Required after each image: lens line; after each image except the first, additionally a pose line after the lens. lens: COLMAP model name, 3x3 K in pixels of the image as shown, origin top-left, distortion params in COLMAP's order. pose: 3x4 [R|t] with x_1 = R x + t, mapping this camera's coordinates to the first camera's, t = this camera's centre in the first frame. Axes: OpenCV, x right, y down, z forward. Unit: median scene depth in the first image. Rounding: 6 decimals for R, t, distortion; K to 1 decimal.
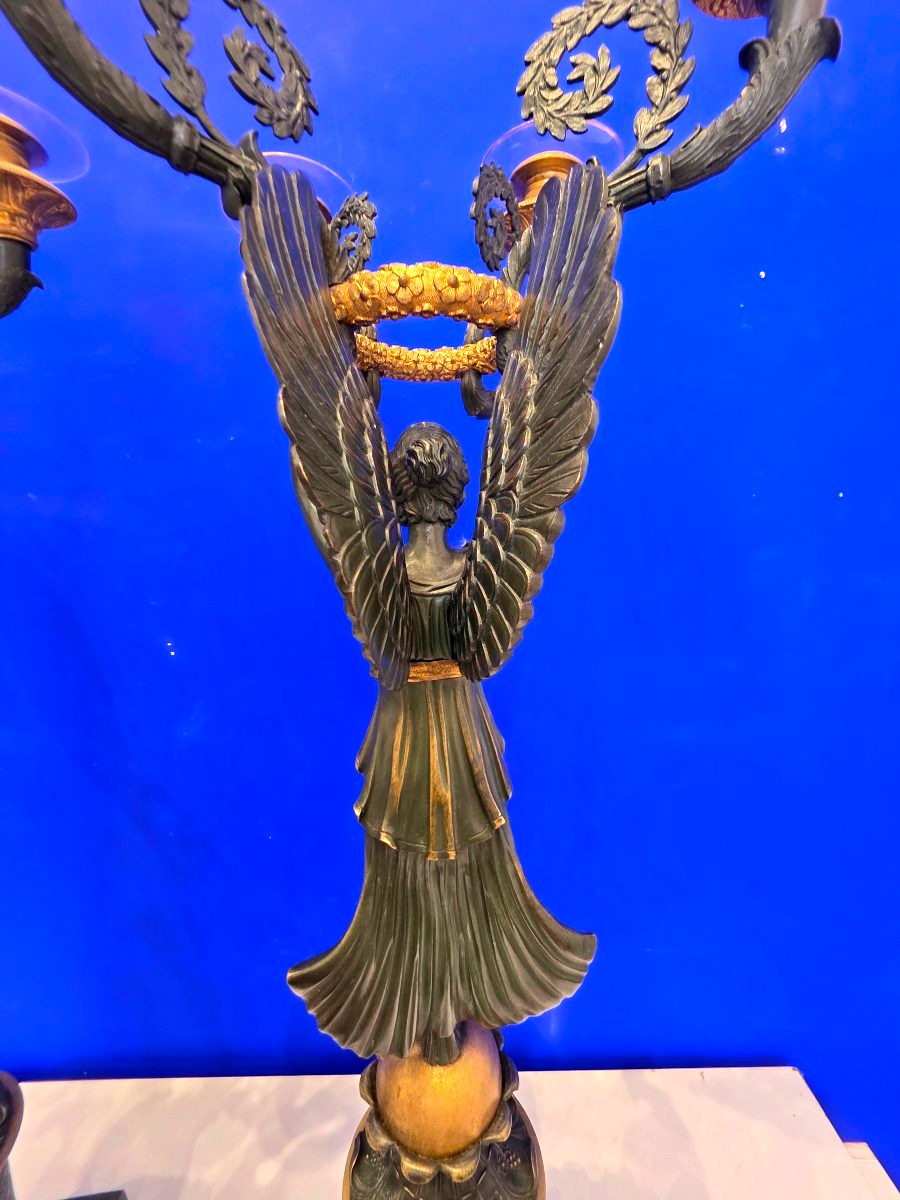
lens RADIAL K [[481.3, 0, 449.2], [0, 481.3, 600.2], [0, 0, 1]] dist [-0.002971, -0.000145]
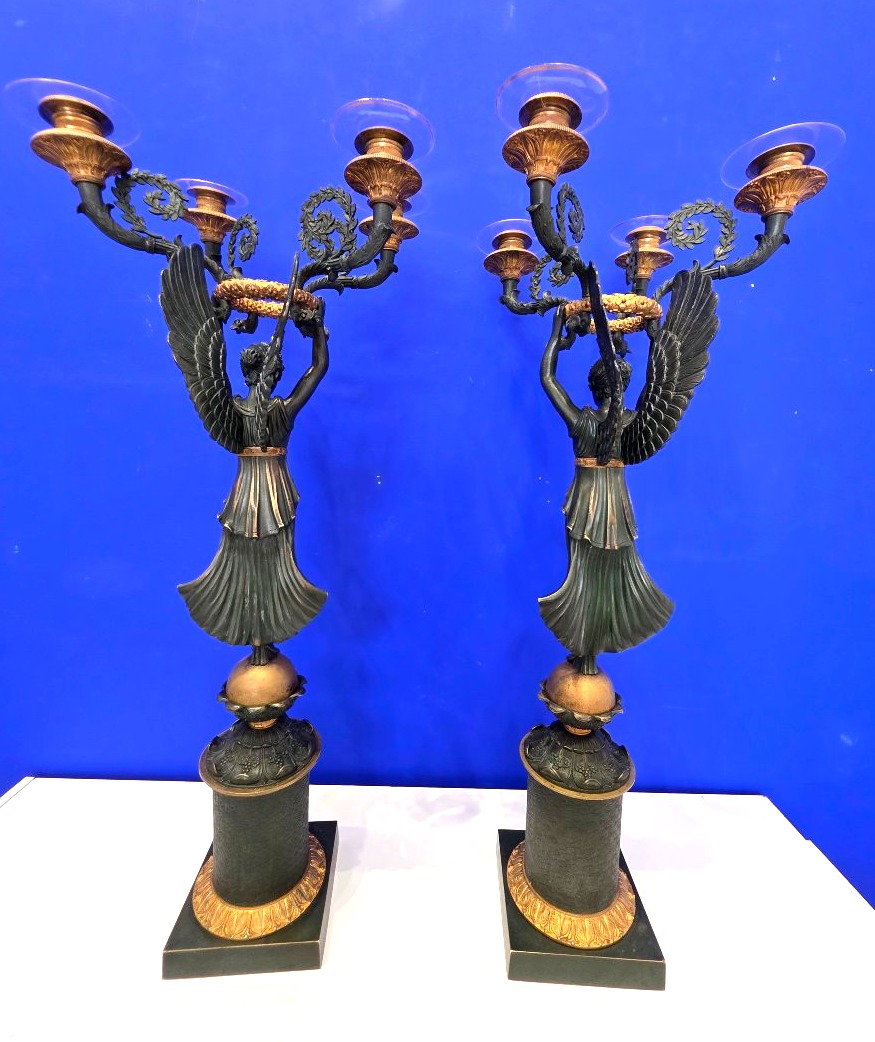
lens RADIAL K [[442.6, 0, 461.3], [0, 442.6, 474.0], [0, 0, 1]] dist [-0.001494, 0.000079]
pose [[0.997488, 0.066524, 0.024333, -0.949230], [-0.064416, 0.994787, -0.079052, 0.494372], [-0.029465, 0.077285, 0.996574, -1.249042]]
